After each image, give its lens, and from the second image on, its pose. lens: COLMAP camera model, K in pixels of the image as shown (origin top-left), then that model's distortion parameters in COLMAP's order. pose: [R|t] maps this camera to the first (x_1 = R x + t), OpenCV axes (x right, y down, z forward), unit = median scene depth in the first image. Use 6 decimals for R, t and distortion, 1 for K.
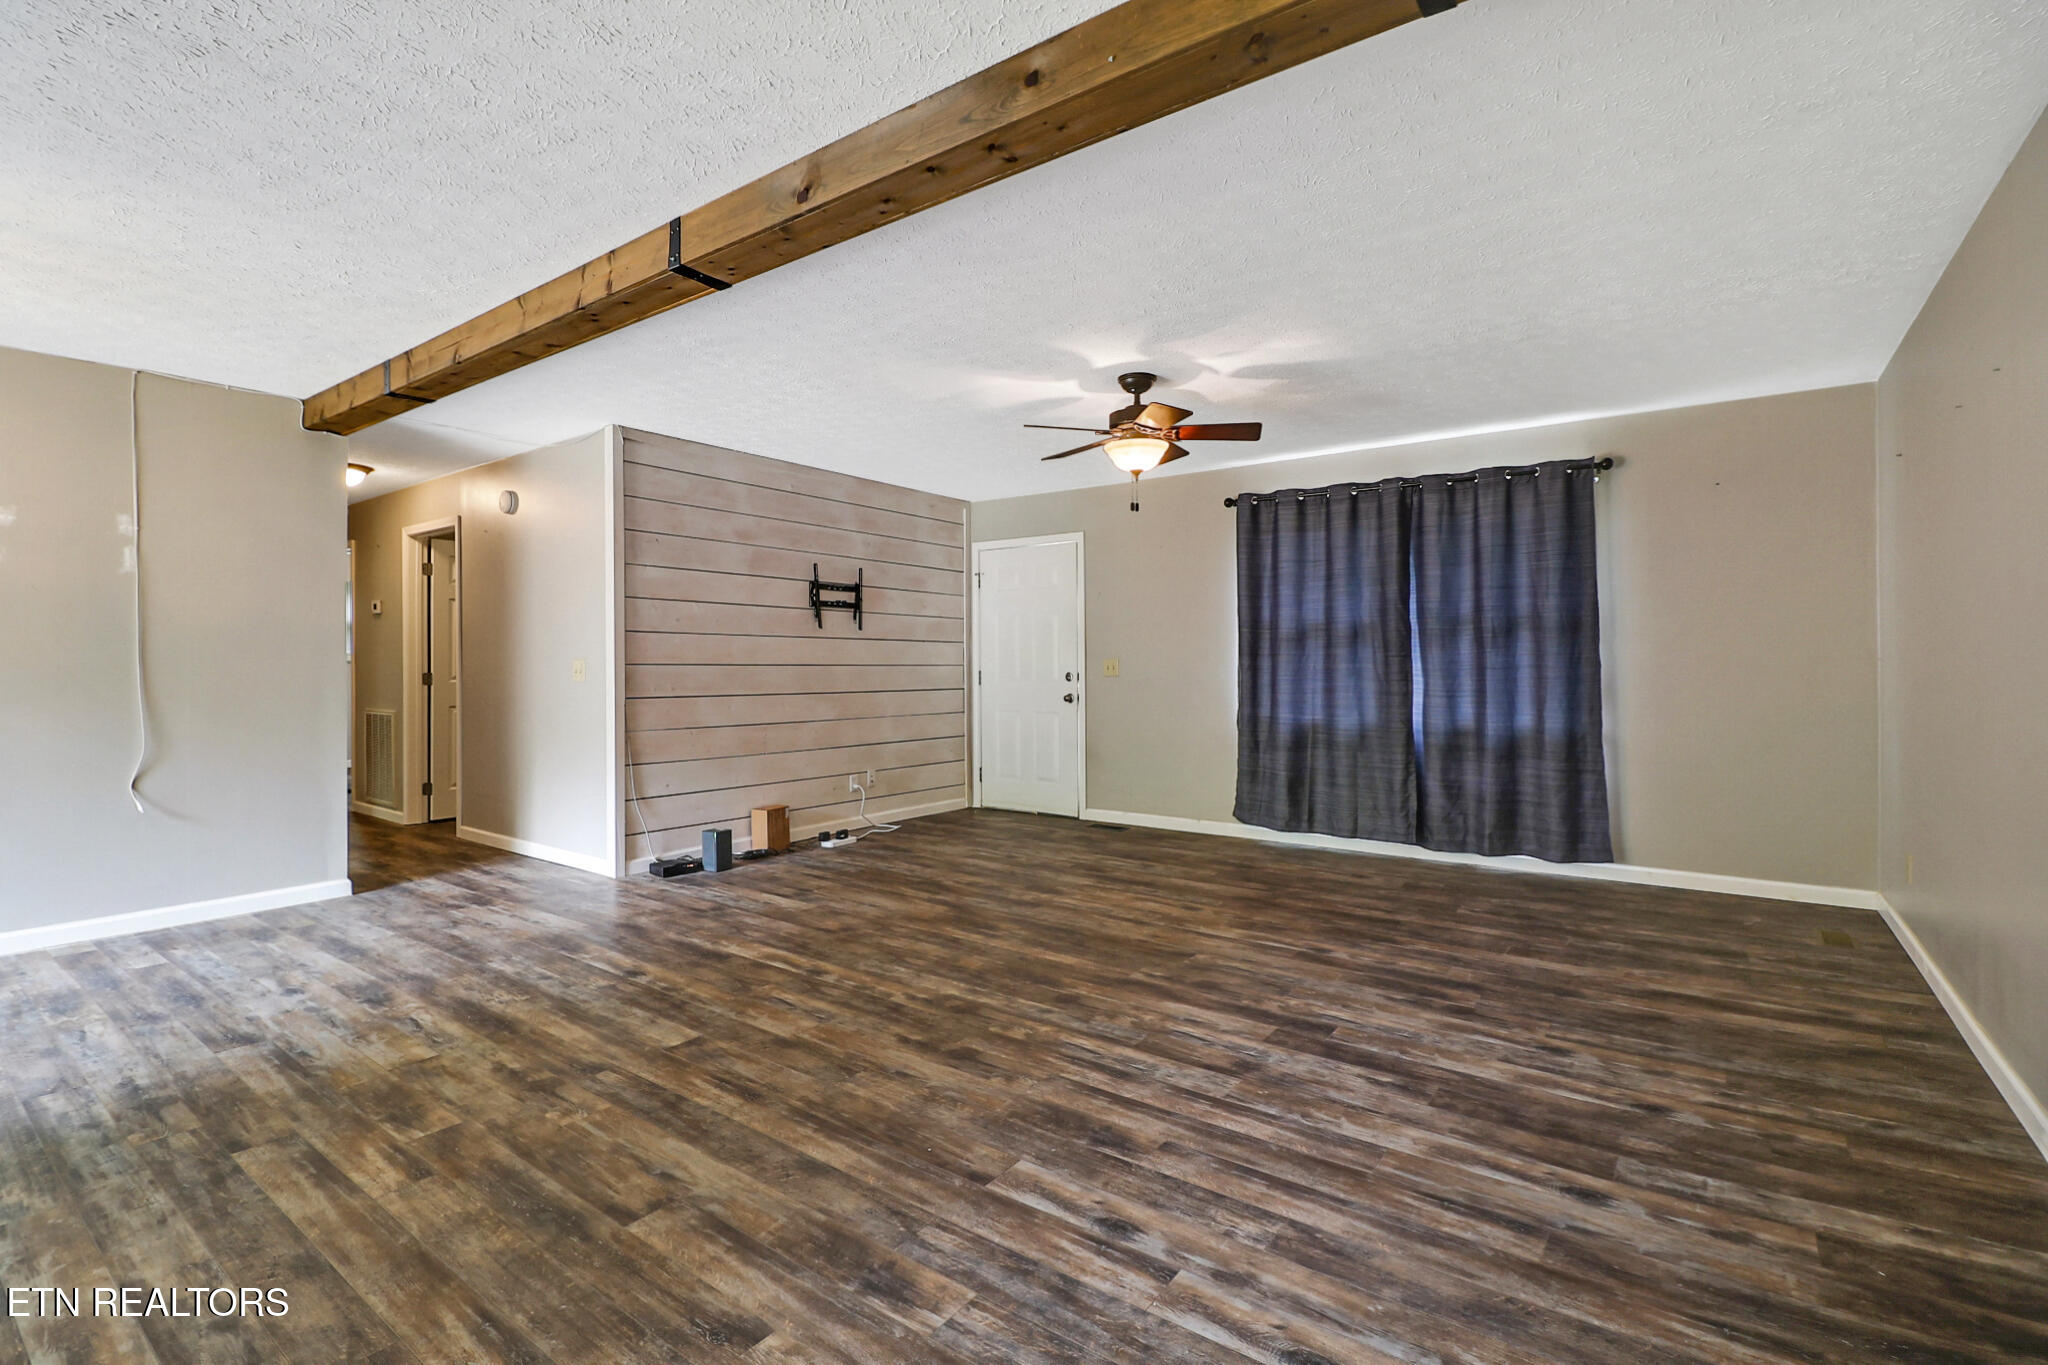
lens RADIAL K [[934.0, 0, 1013.3], [0, 934.0, 662.2], [0, 0, 1]] dist [0.030201, -0.025918]
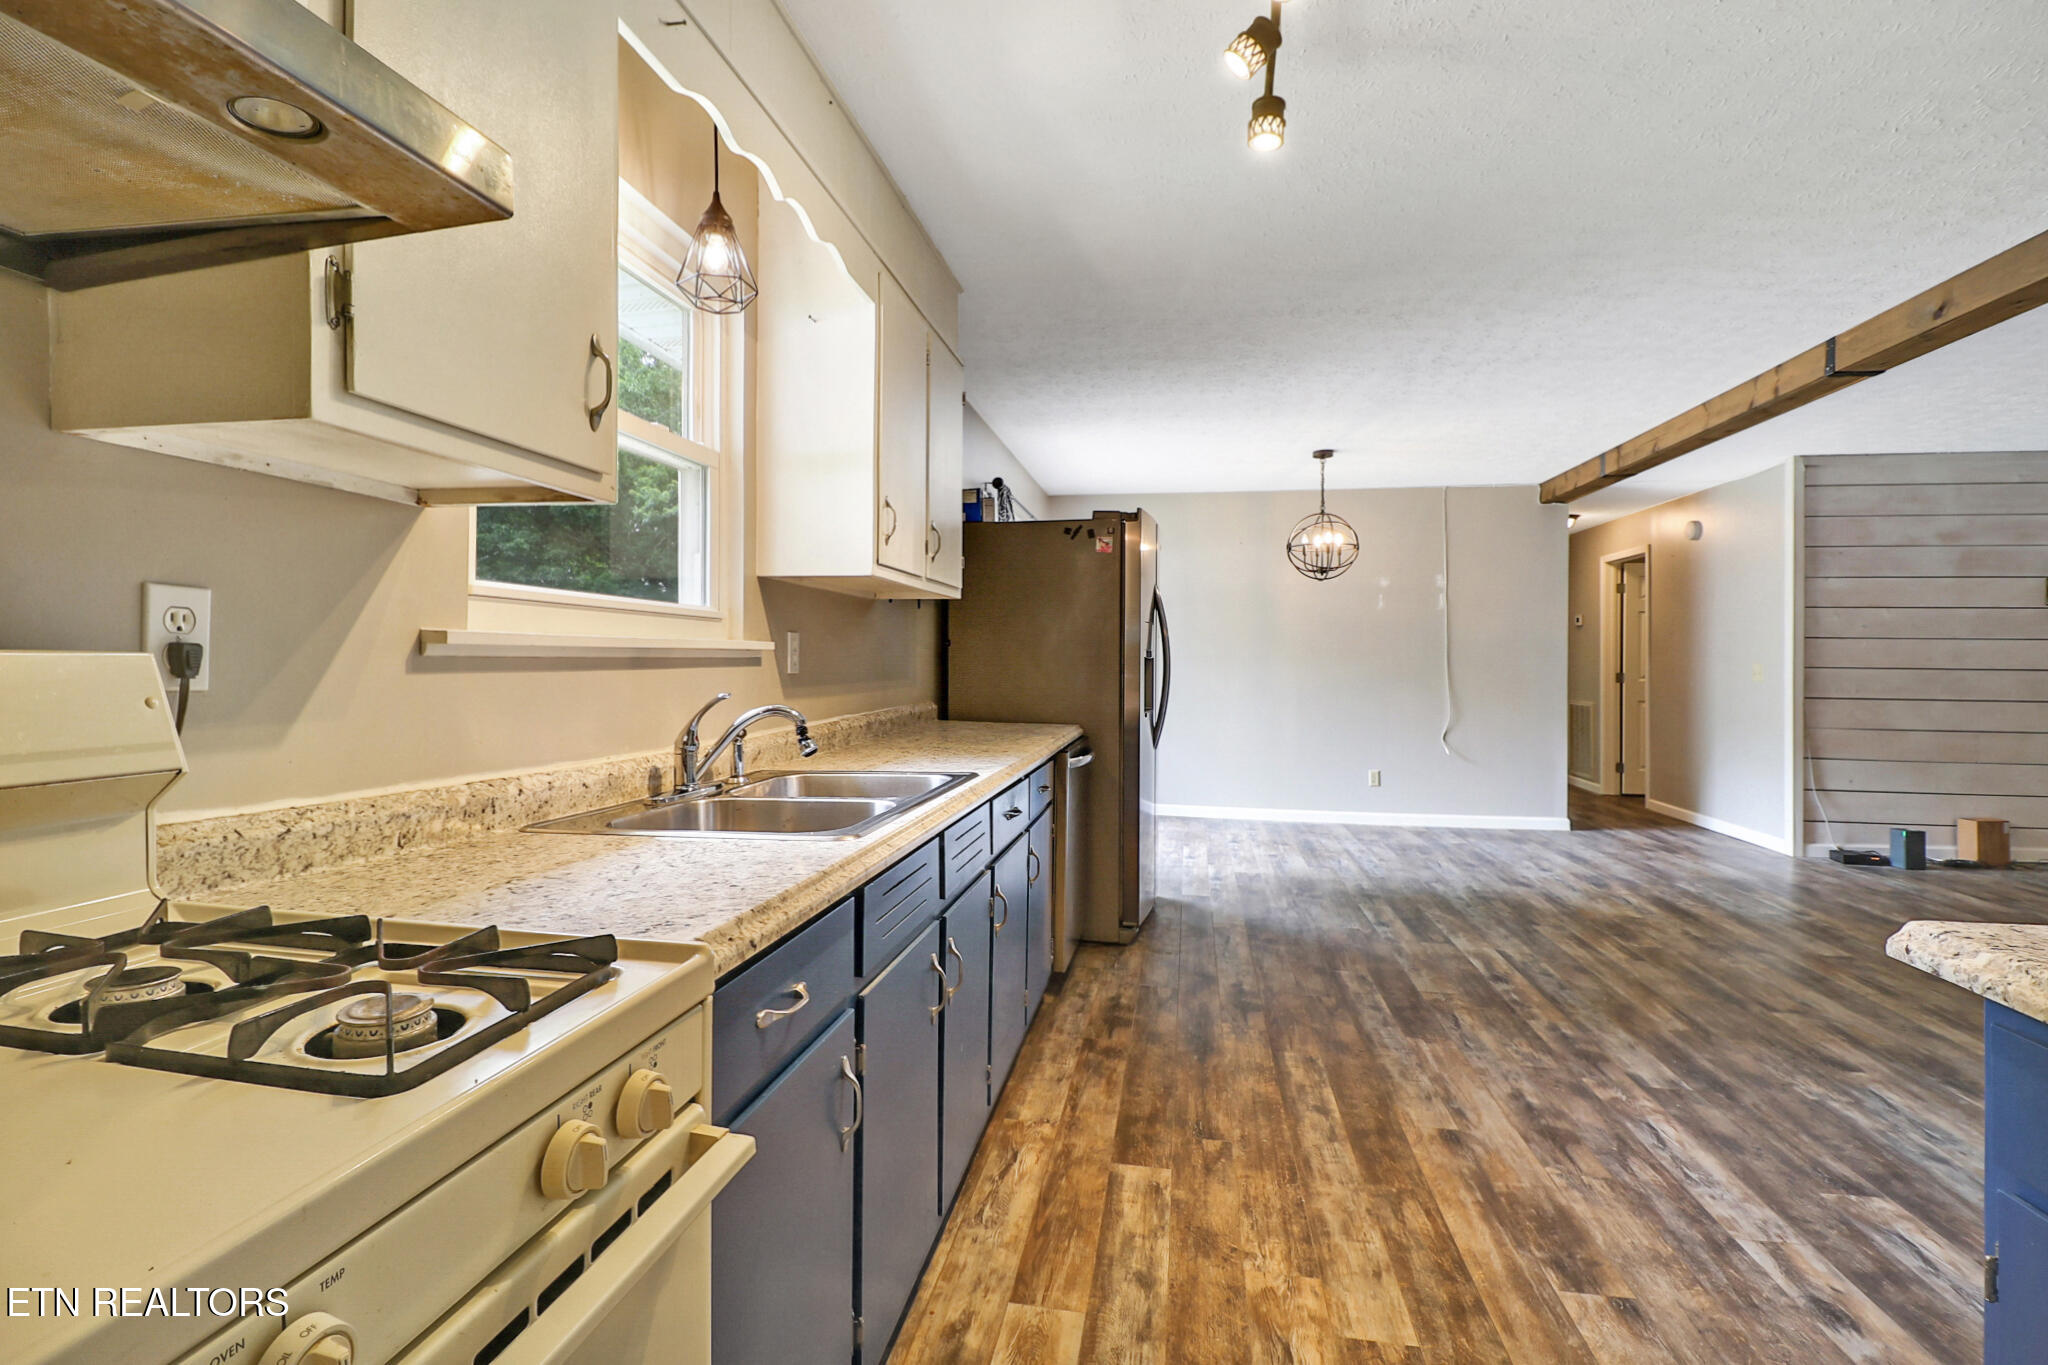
lens RADIAL K [[934.0, 0, 1013.3], [0, 934.0, 662.2], [0, 0, 1]] dist [0.030201, -0.025918]
pose [[0.439988, 0.004790, -0.897991, 0.189282], [-0.005921, 0.999980, 0.002433, -0.001447], [0.897984, 0.004246, 0.440007, -0.360026]]
